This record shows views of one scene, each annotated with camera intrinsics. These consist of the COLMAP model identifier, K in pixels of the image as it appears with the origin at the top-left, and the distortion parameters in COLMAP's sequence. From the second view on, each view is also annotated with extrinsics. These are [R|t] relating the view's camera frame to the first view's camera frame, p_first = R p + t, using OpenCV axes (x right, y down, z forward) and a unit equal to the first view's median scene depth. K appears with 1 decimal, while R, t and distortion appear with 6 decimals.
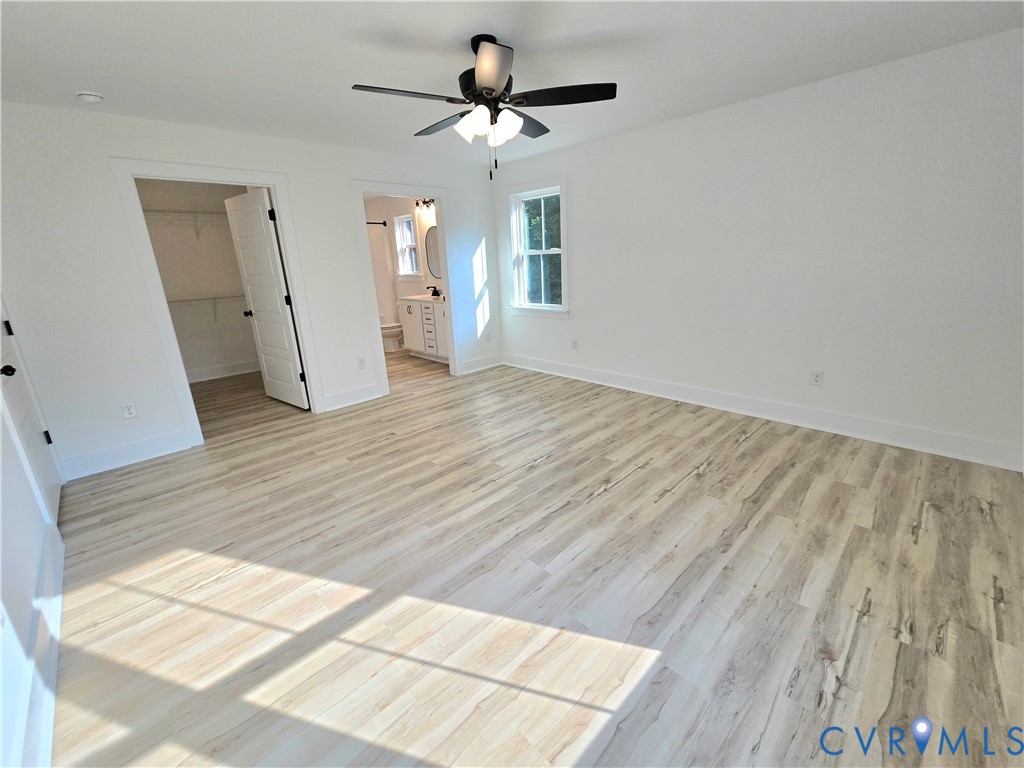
lens RADIAL K [[431.2, 0, 514.5], [0, 431.2, 382.8], [0, 0, 1]] dist [0.000107, -0.000052]
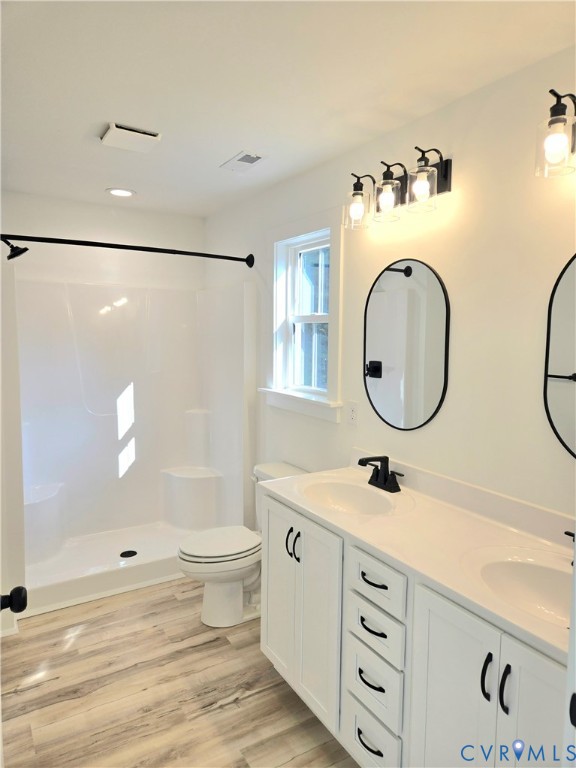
lens RADIAL K [[512.3, 0, 287.2], [0, 512.3, 382.9], [0, 0, 1]] dist [0.005646, -0.000135]
pose [[0.975133, 0.077902, -0.207479, -0.167582], [-0.113368, 0.979766, -0.164944, -0.192266], [0.190431, 0.184364, 0.964233, 0.594706]]
